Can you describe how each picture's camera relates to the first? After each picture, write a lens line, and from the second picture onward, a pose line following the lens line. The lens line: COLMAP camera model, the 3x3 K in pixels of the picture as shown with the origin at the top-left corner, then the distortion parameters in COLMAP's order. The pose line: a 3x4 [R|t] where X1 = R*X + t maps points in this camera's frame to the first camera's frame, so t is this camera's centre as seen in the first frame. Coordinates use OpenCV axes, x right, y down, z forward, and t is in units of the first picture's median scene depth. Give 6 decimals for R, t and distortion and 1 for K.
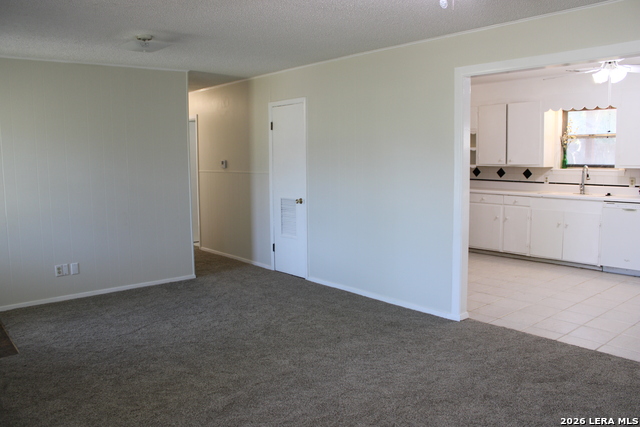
lens RADIAL K [[540.9, 0, 320.0], [0, 540.9, 213.5], [0, 0, 1]] dist [-0.145524, 0.137482]
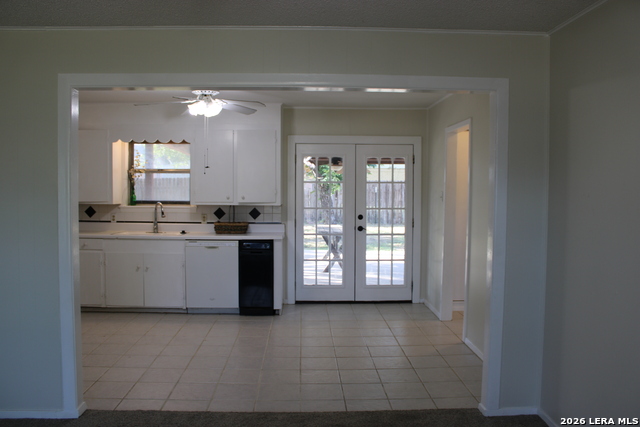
lens RADIAL K [[540.9, 0, 320.0], [0, 540.9, 213.5], [0, 0, 1]] dist [-0.145524, 0.137482]
pose [[0.620314, -0.017105, 0.784167, -0.061922], [0.066056, 0.997350, -0.030498, -0.023172], [-0.781567, 0.070717, 0.619800, 0.187472]]
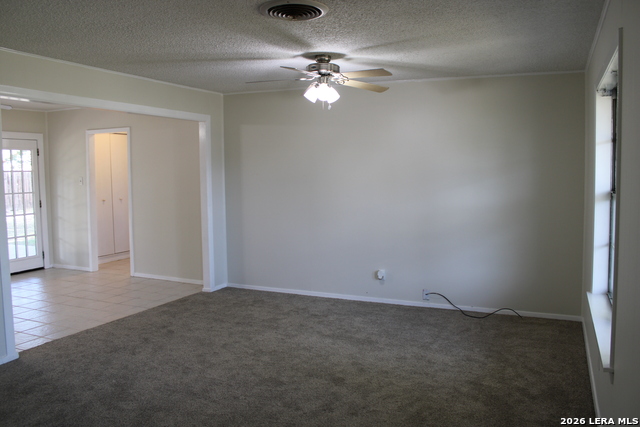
lens RADIAL K [[540.9, 0, 320.0], [0, 540.9, 213.5], [0, 0, 1]] dist [-0.145524, 0.137482]
pose [[-0.349615, -0.072025, 0.934121, -0.550885], [0.129569, 0.983743, 0.124345, -0.072877], [-0.927891, 0.164506, -0.334599, 0.508962]]
